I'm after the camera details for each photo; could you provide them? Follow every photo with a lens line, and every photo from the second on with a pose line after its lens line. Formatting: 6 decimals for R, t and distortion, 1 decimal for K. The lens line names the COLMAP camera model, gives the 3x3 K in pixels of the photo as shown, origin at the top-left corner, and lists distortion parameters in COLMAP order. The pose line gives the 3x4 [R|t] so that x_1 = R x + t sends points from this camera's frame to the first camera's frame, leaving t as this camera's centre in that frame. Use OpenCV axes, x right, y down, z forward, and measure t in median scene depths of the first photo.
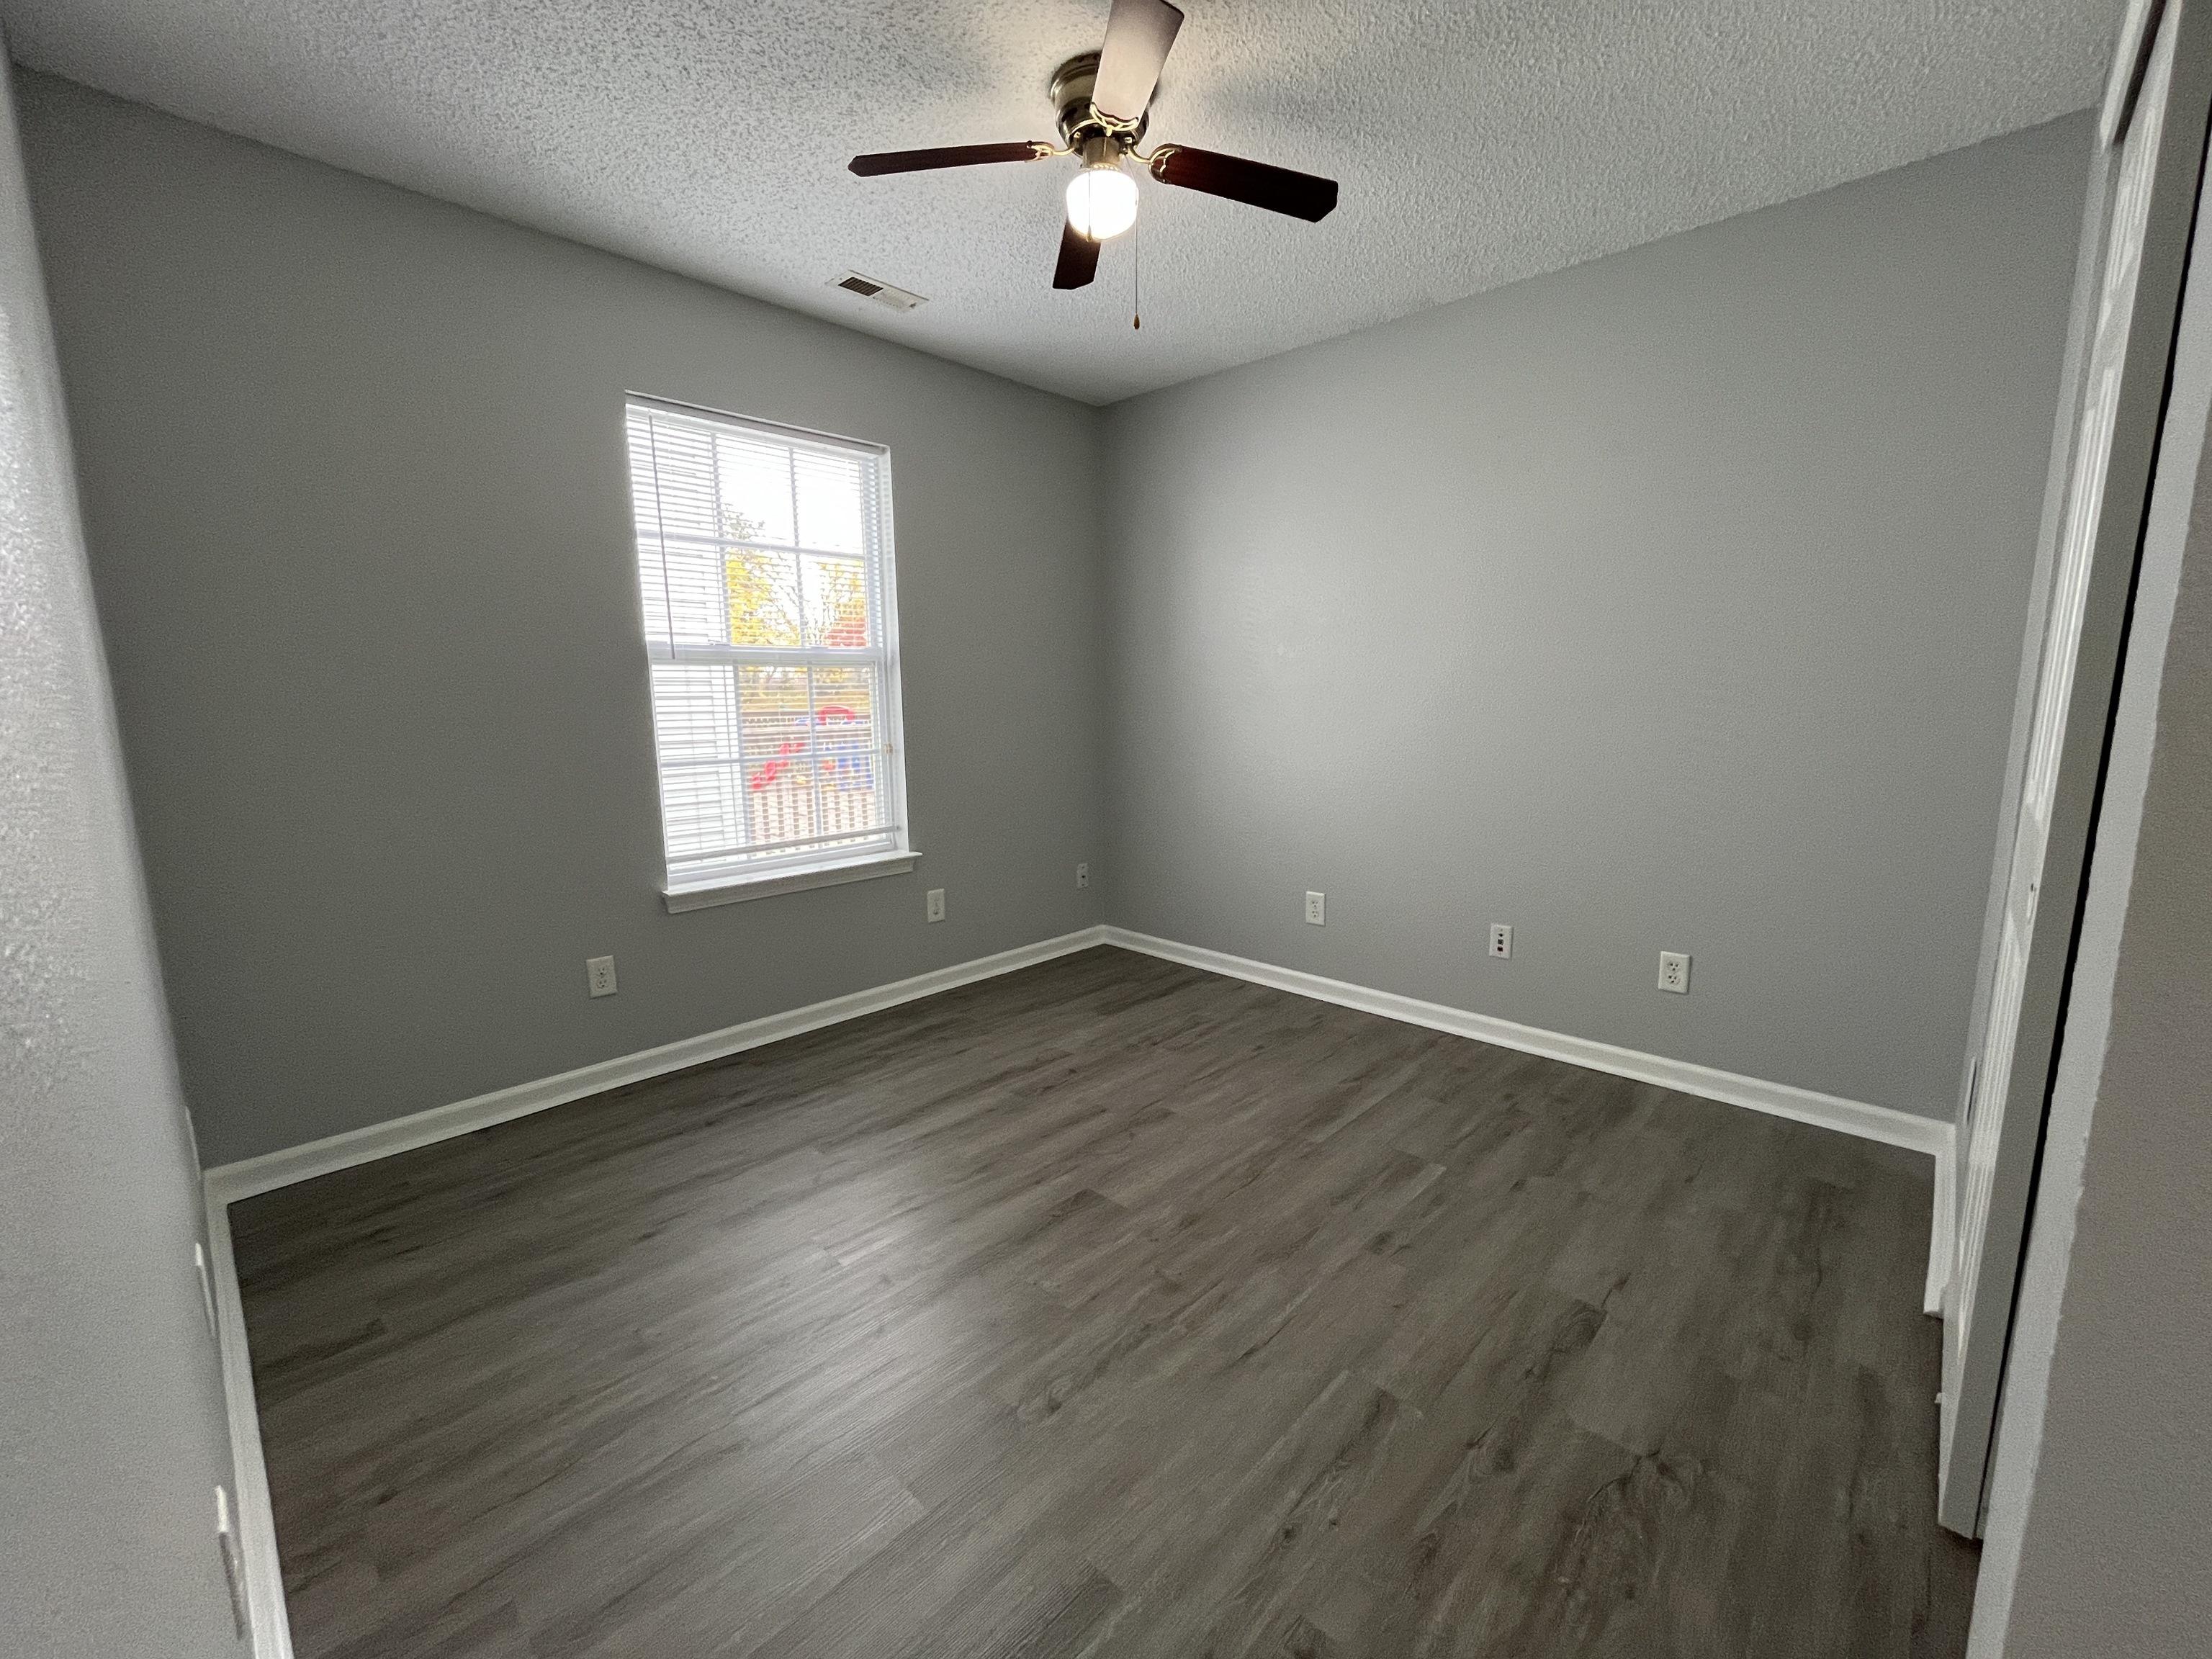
lens RADIAL K [[901.2, 0, 1106.0], [0, 901.2, 829.5], [0, 0, 1]] dist [-0.002377, -0.000407]
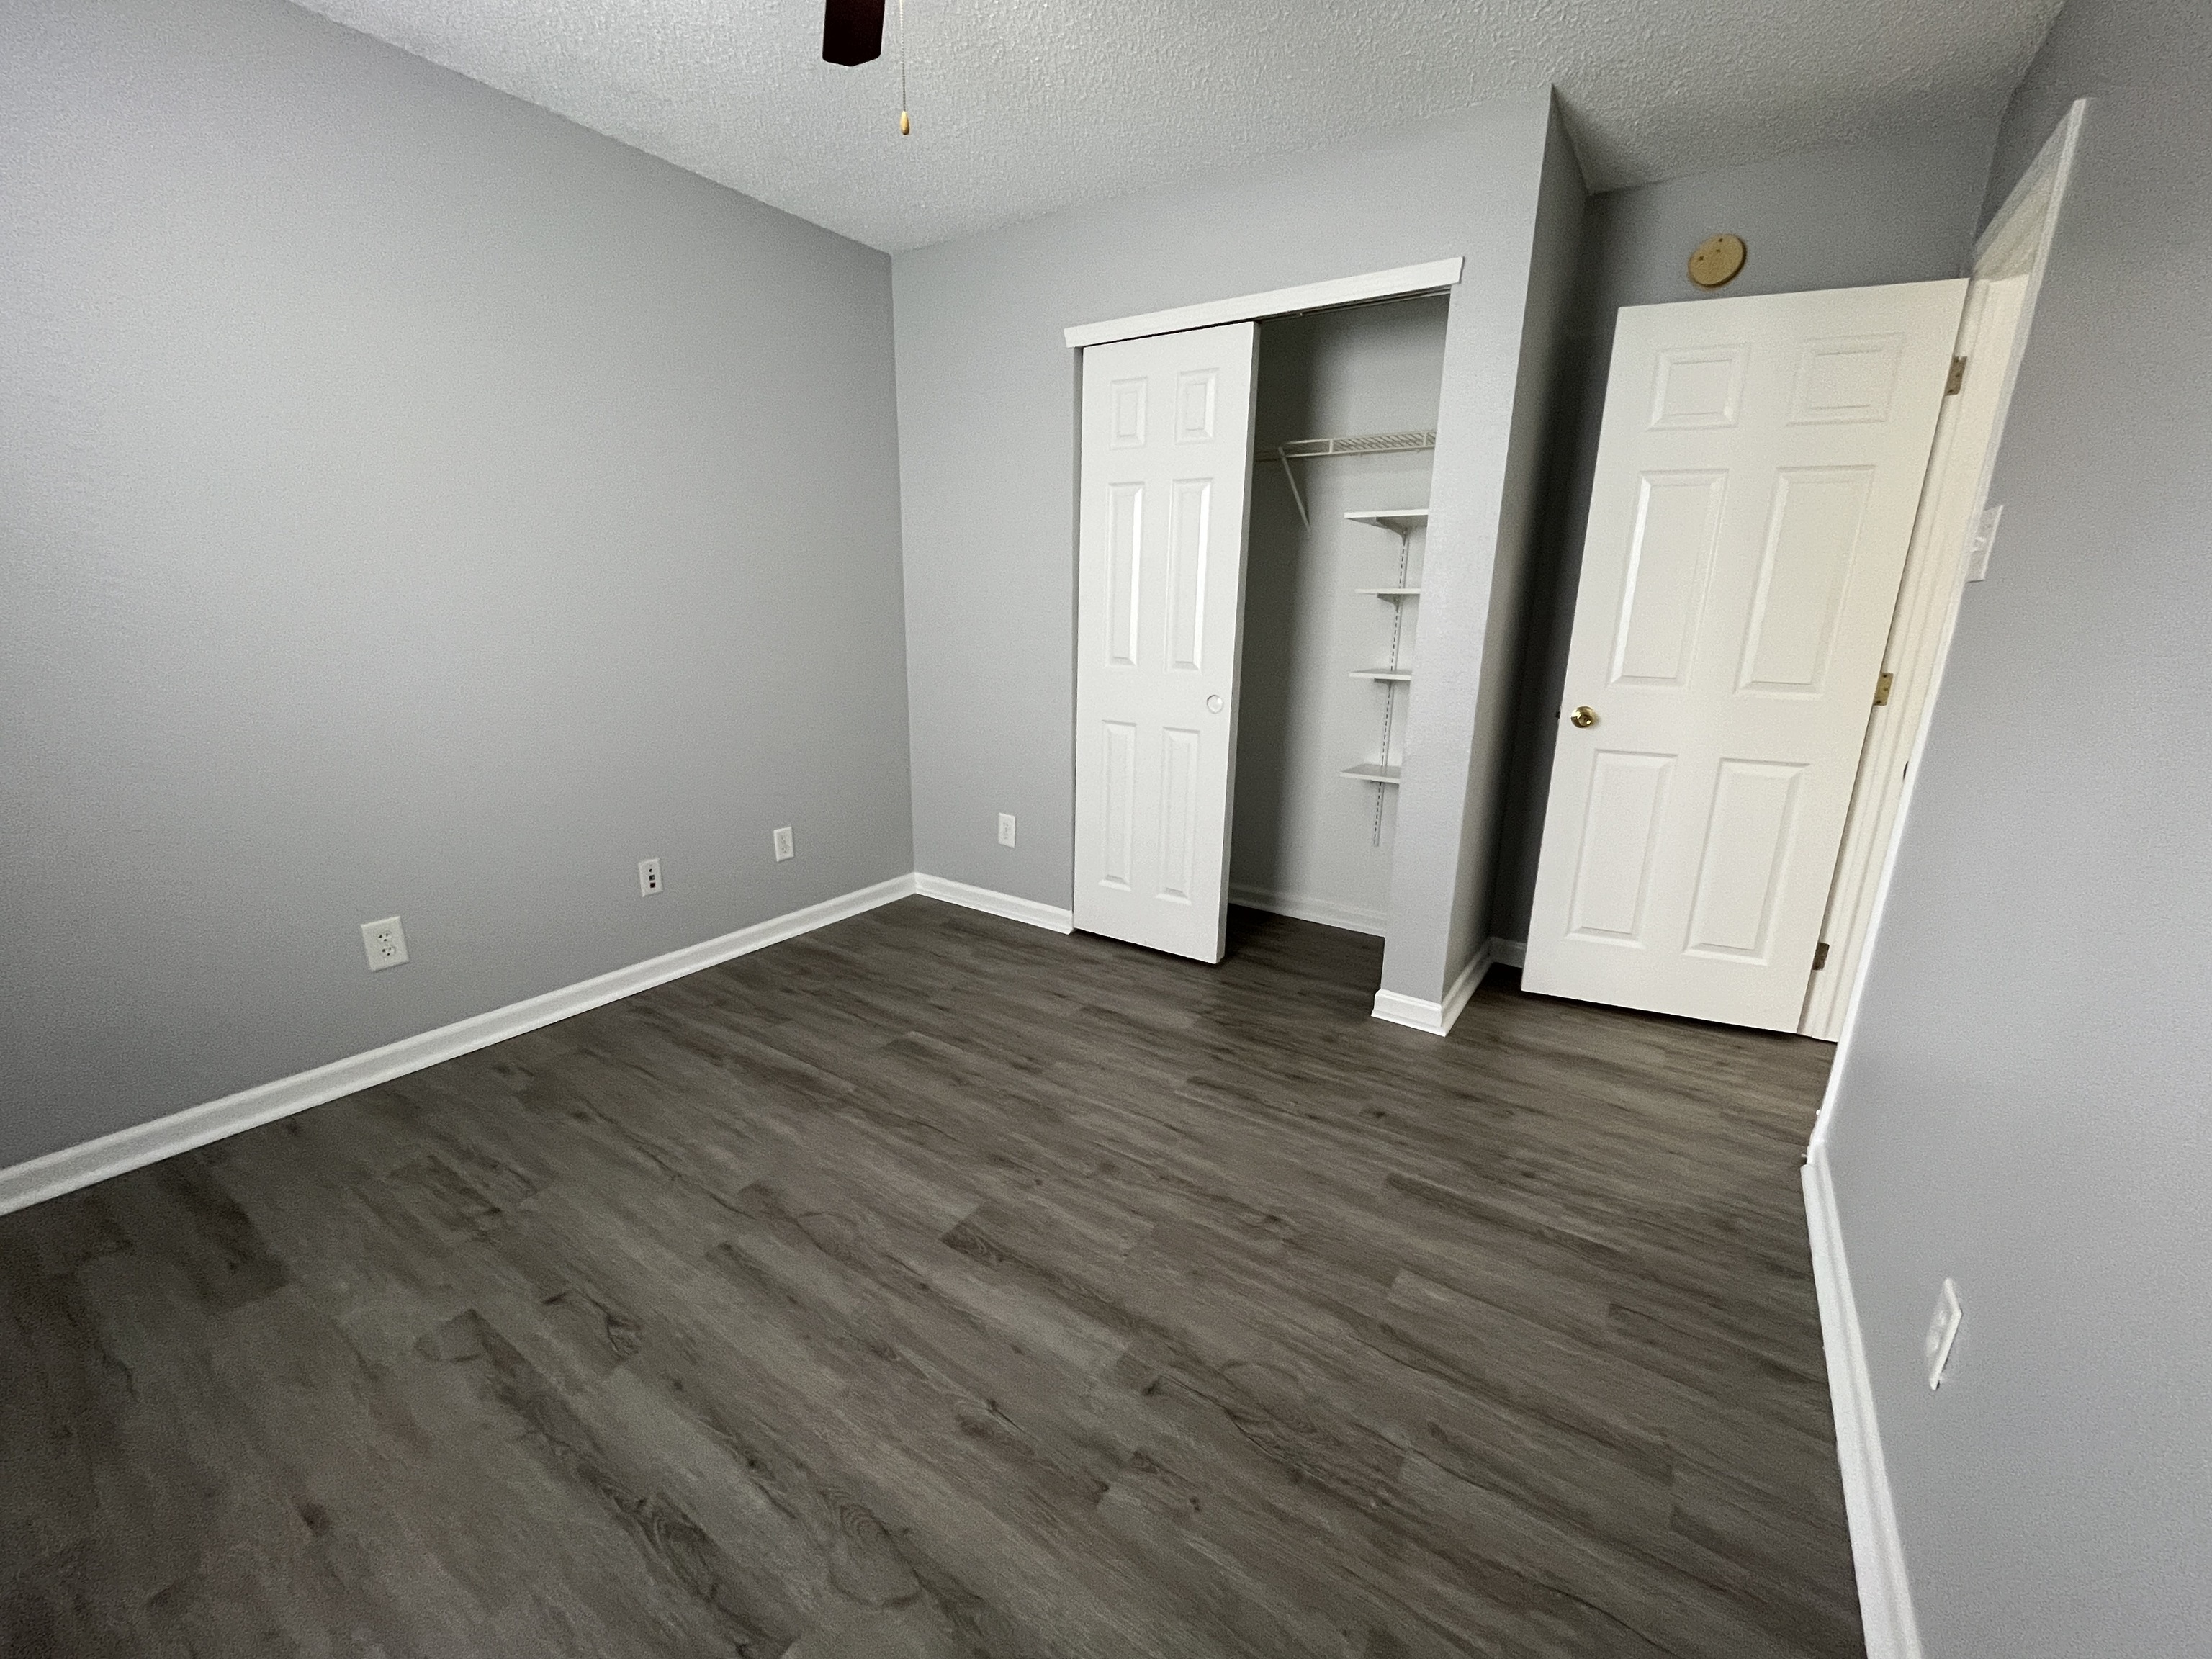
lens RADIAL K [[901.2, 0, 1106.0], [0, 901.2, 829.5], [0, 0, 1]] dist [-0.002377, -0.000407]
pose [[-0.169507, -0.243543, 0.954963, -0.642348], [0.132272, 0.954596, 0.266928, -0.135548], [-0.976612, 0.171561, -0.129597, 0.779172]]
